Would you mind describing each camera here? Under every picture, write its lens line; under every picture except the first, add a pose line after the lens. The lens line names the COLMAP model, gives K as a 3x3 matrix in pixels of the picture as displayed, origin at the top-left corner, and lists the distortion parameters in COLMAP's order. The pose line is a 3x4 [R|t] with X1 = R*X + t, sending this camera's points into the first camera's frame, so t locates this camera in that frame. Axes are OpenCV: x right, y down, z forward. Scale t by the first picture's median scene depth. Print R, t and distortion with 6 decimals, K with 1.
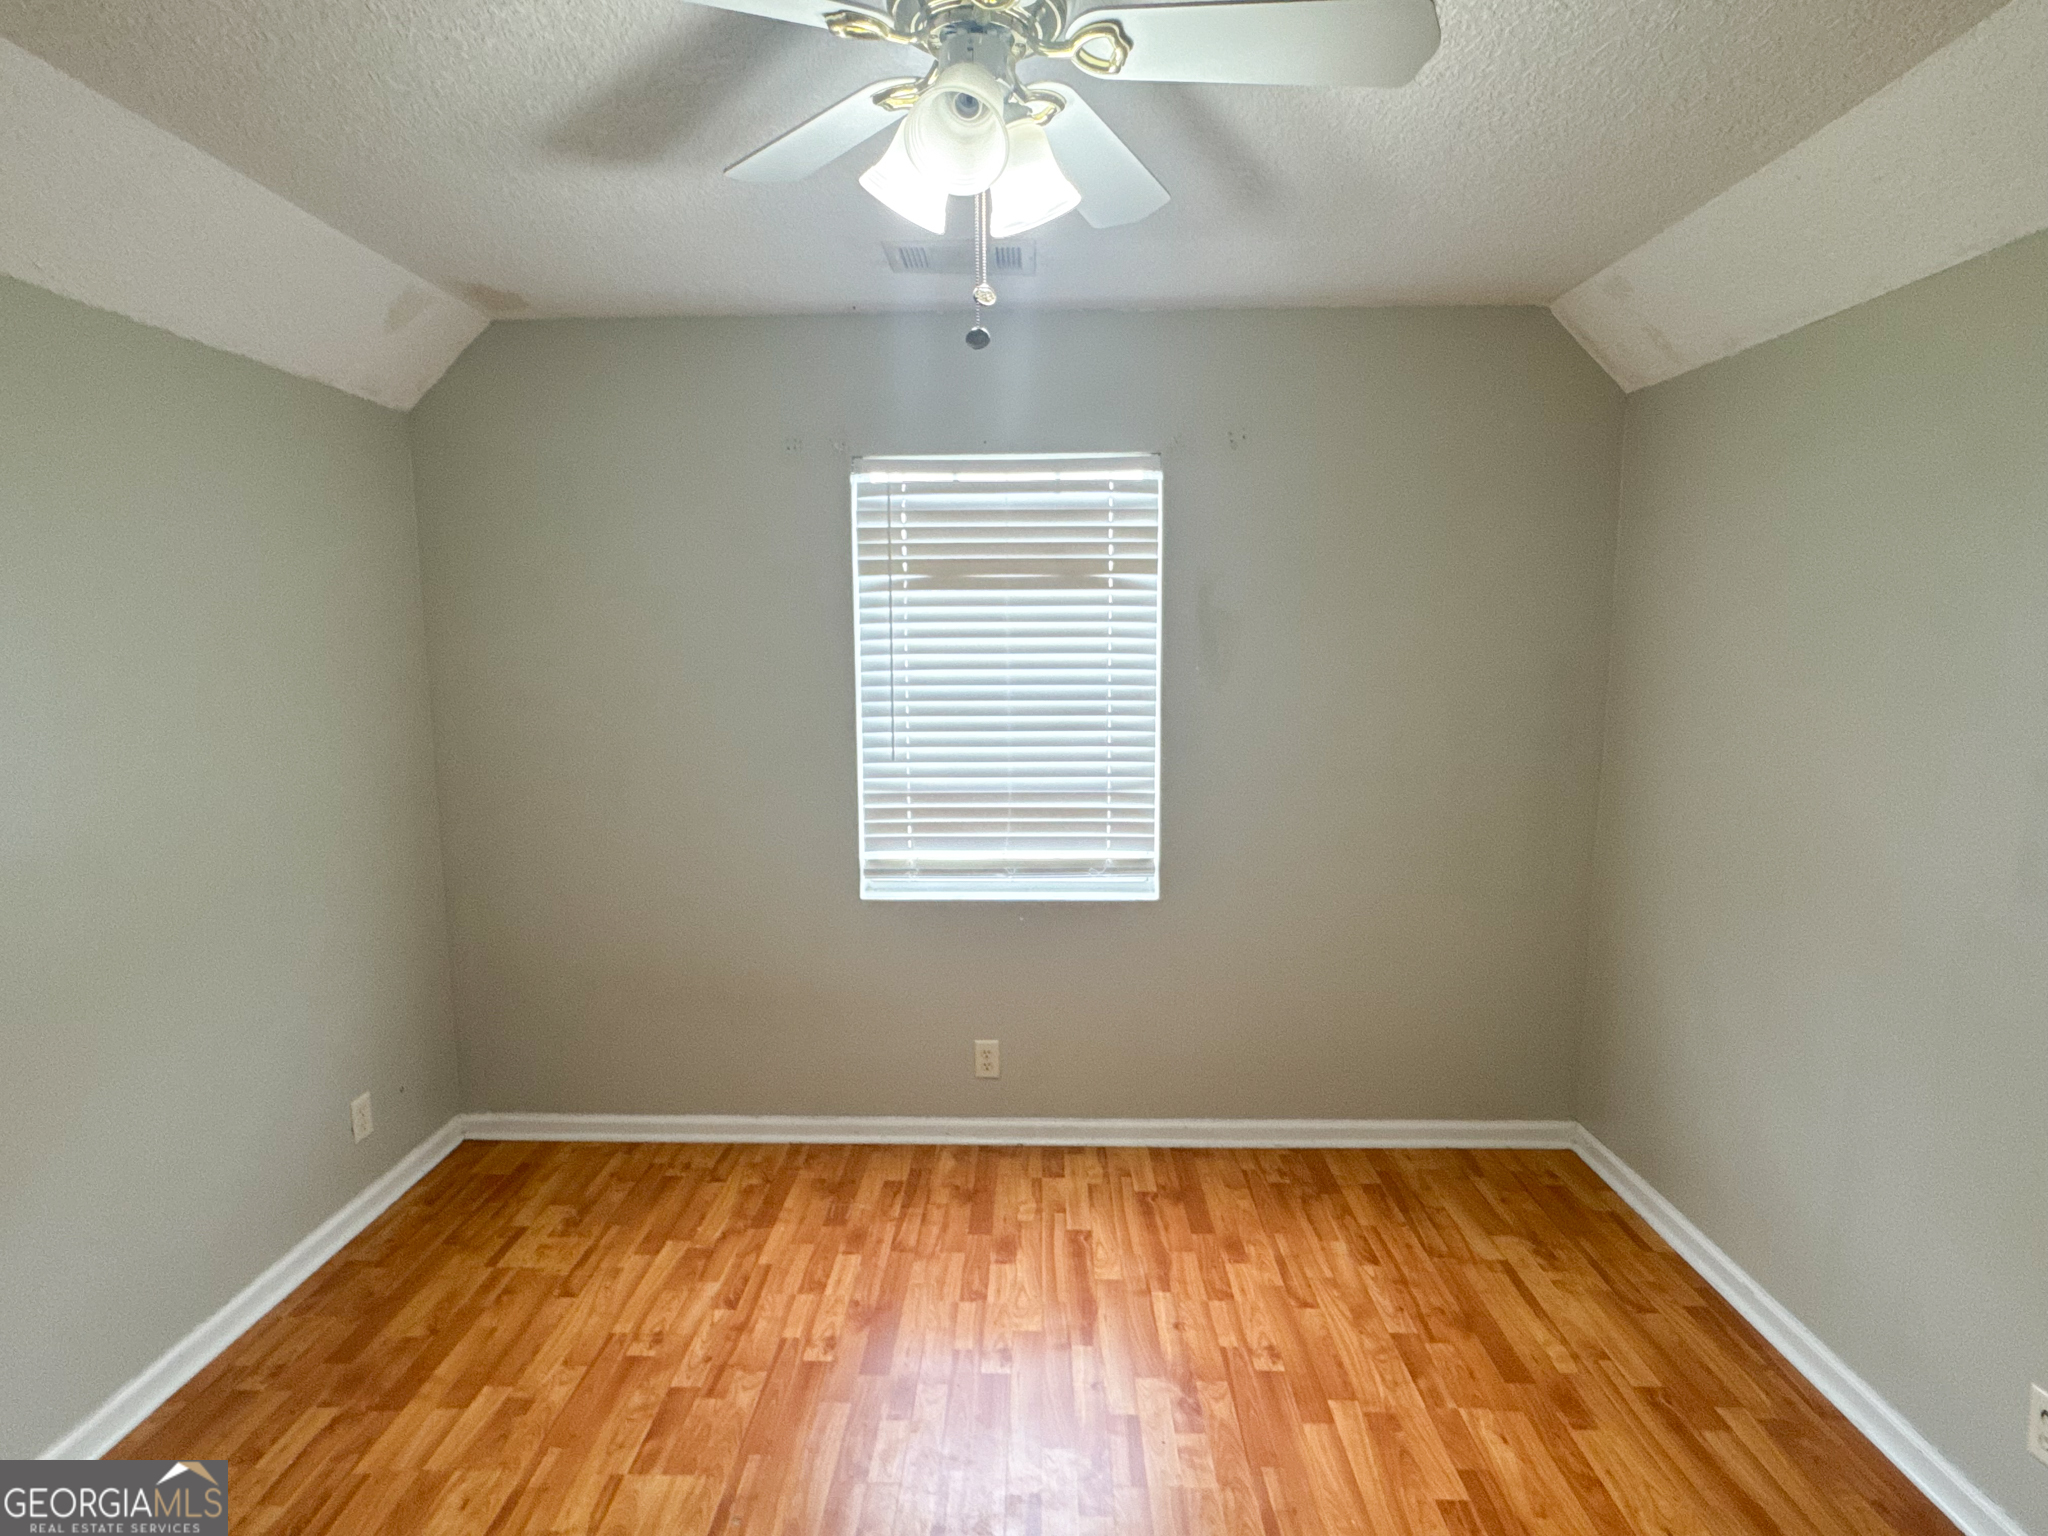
lens RADIAL K [[1058.2, 0, 1024.2], [0, 1058.2, 770.5], [0, 0, 1]] dist [0.001305, 0.000448]
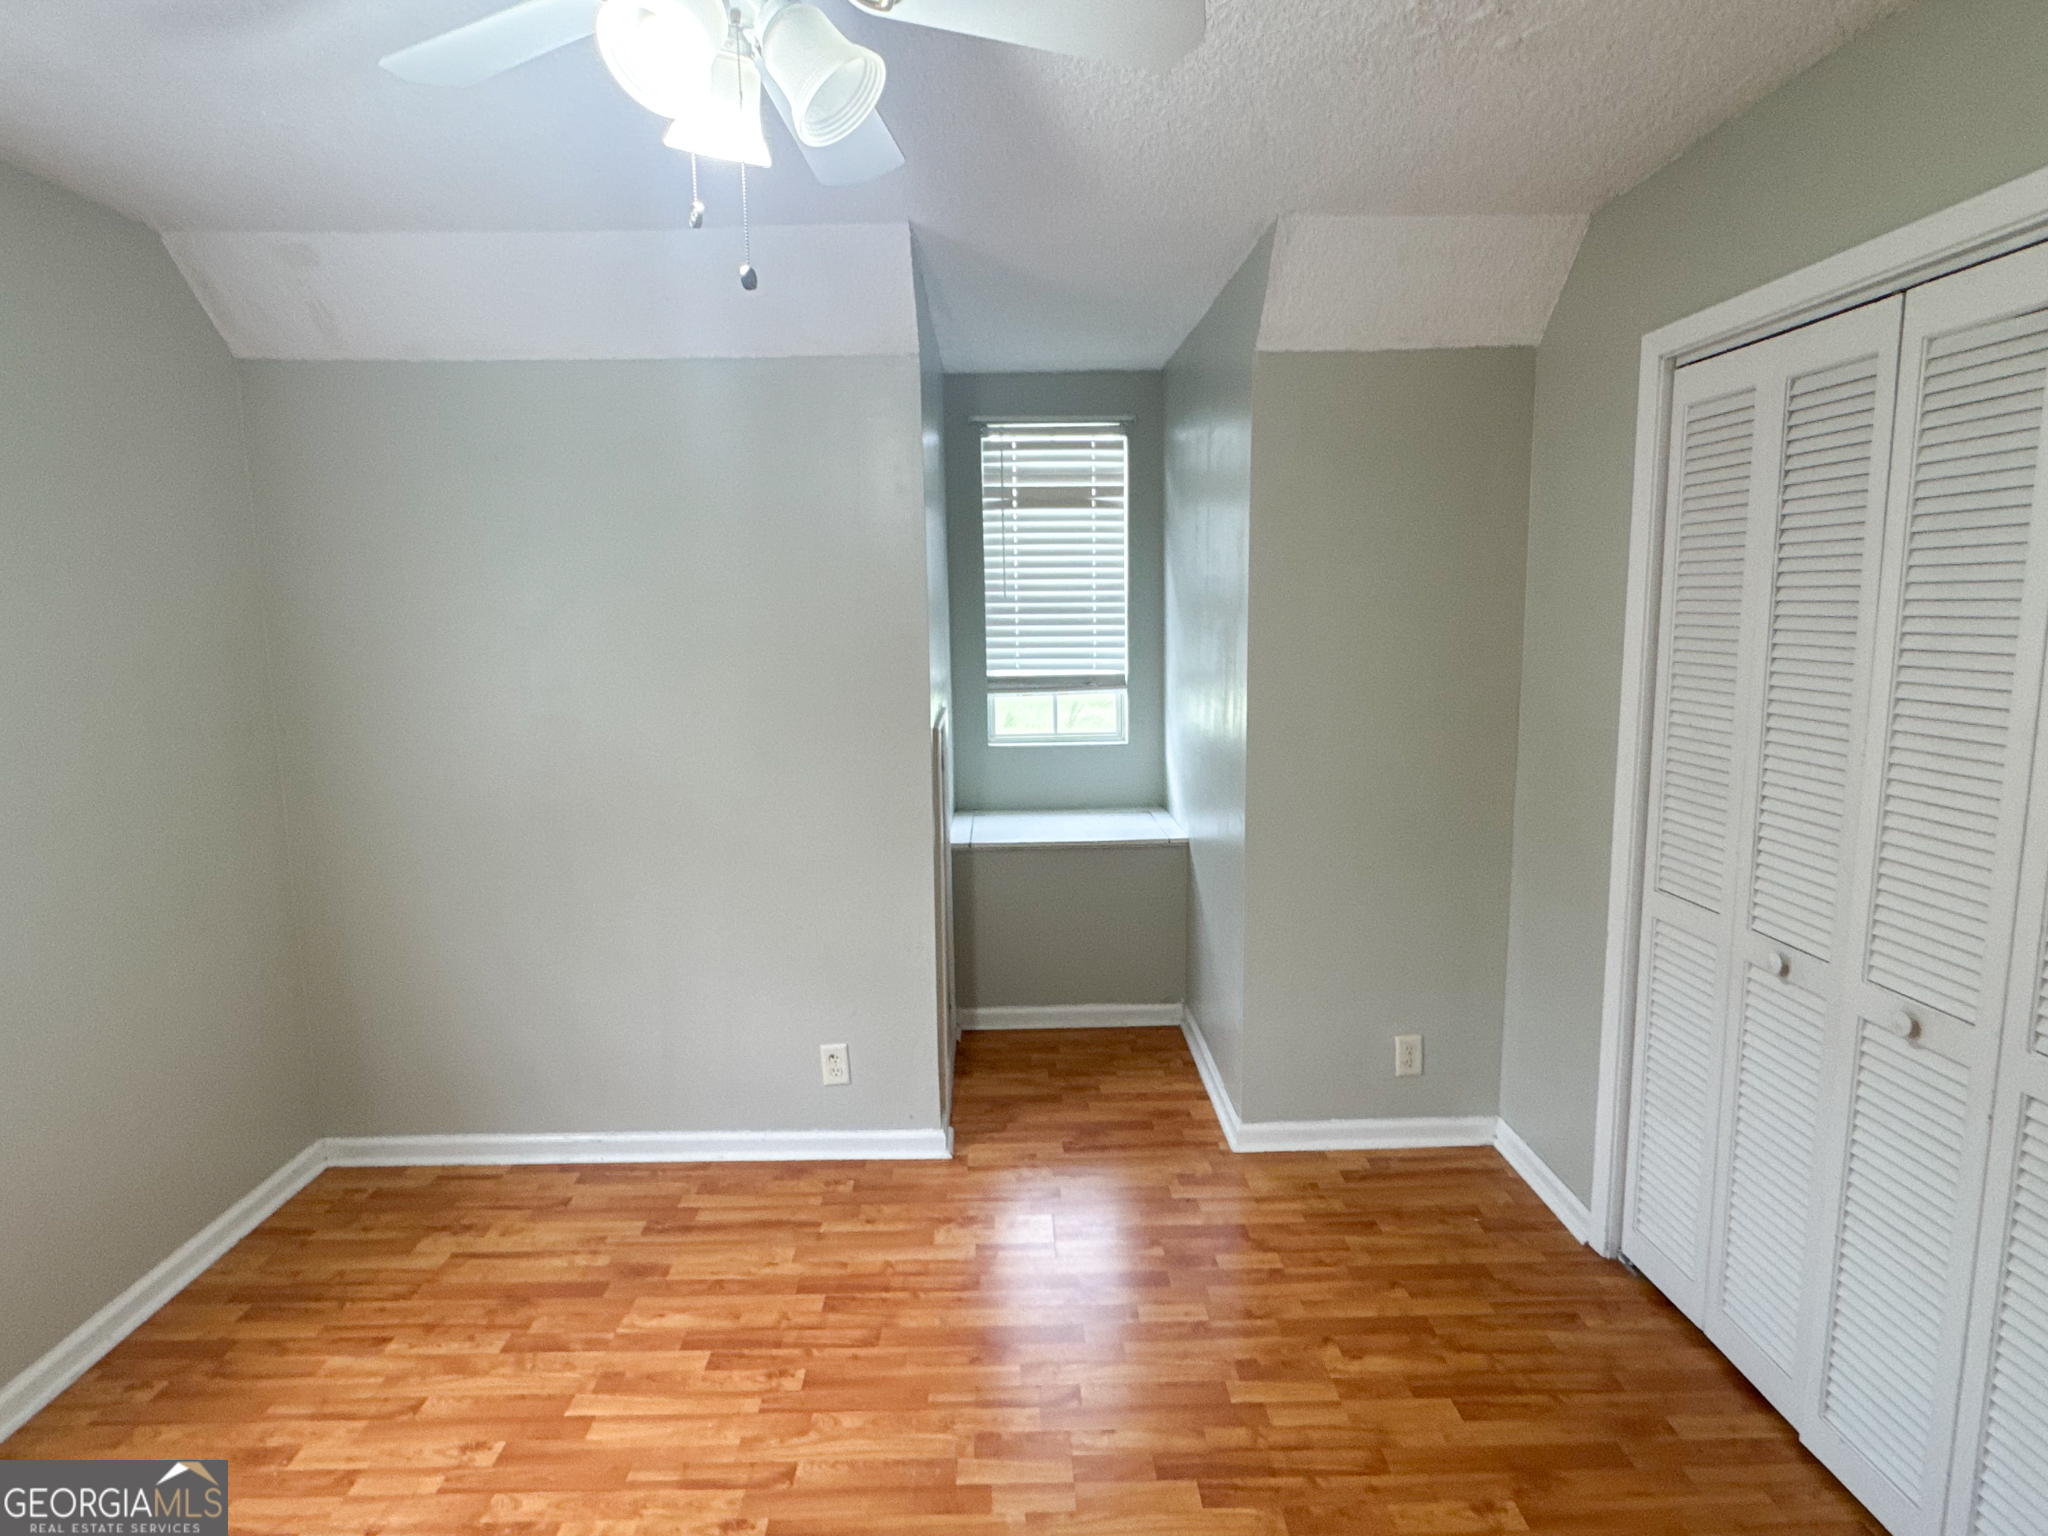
lens RADIAL K [[1146.7, 0, 1035.1], [0, 1146.7, 771.3], [0, 0, 1]] dist [-0.004508, -0.000209]
pose [[-0.056745, -0.147759, 0.987394, -0.616000], [0.136641, 0.978532, 0.154285, -0.073335], [-0.988994, 0.143674, -0.035337, 0.479639]]
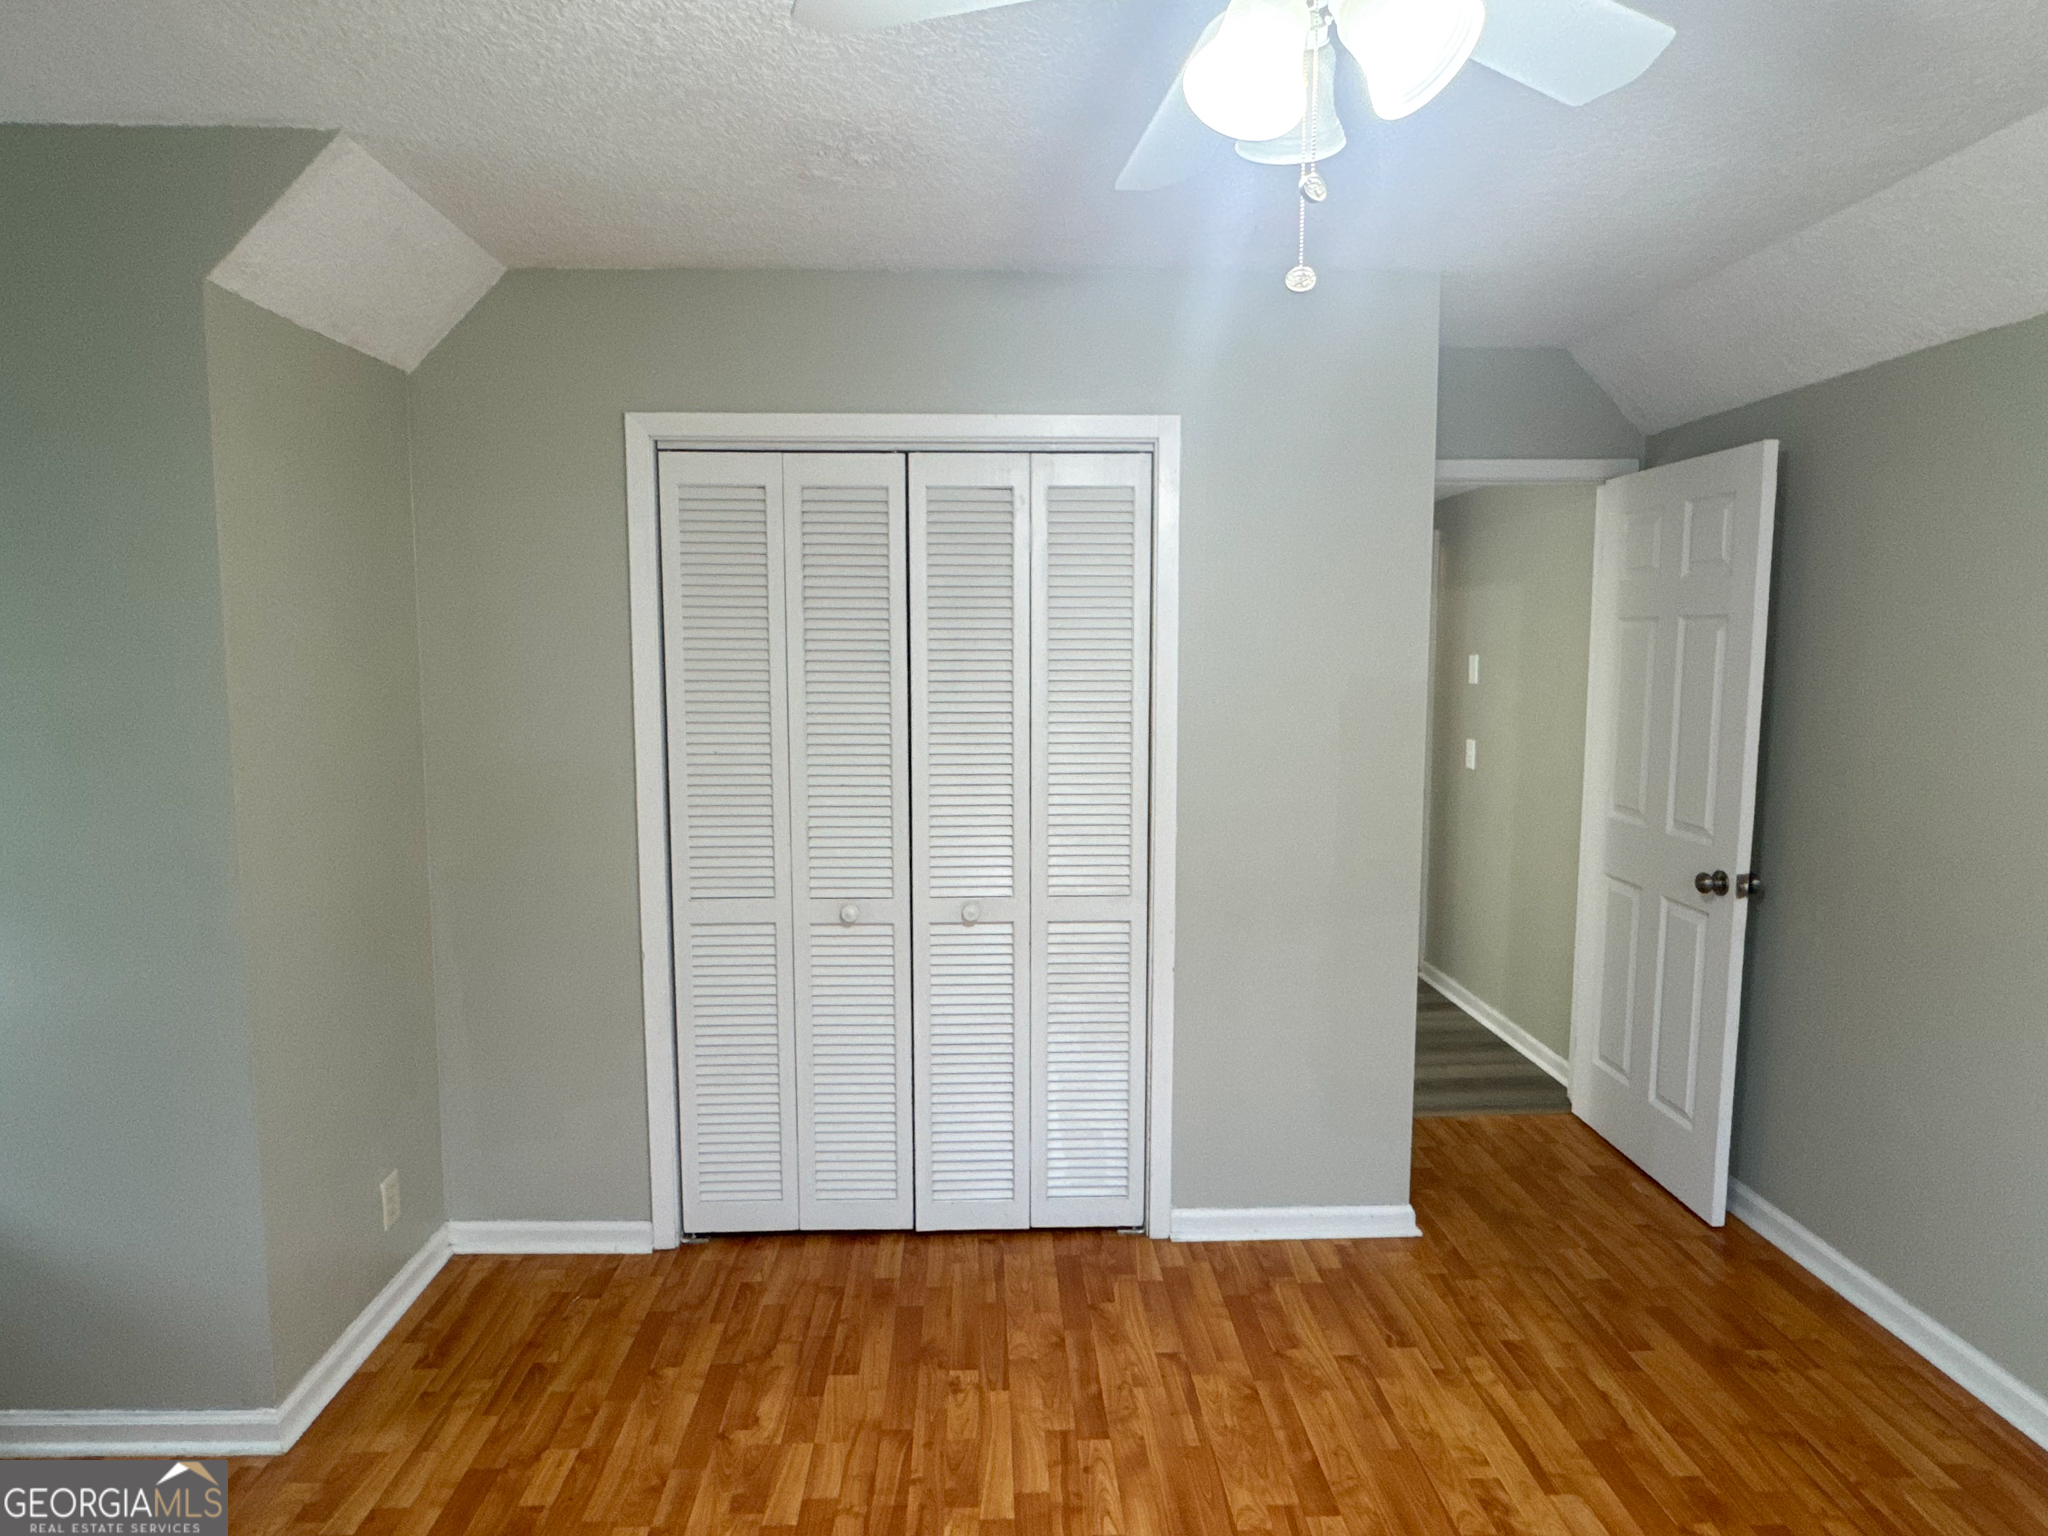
lens RADIAL K [[1146.7, 0, 1034.3], [0, 1146.7, 762.3], [0, 0, 1]] dist [-0.004508, -0.000209]
pose [[-0.997536, 0.003712, -0.070057, 0.920868], [-0.011567, 0.976229, 0.216432, -0.205147], [0.069195, 0.216709, -0.973781, 1.746288]]
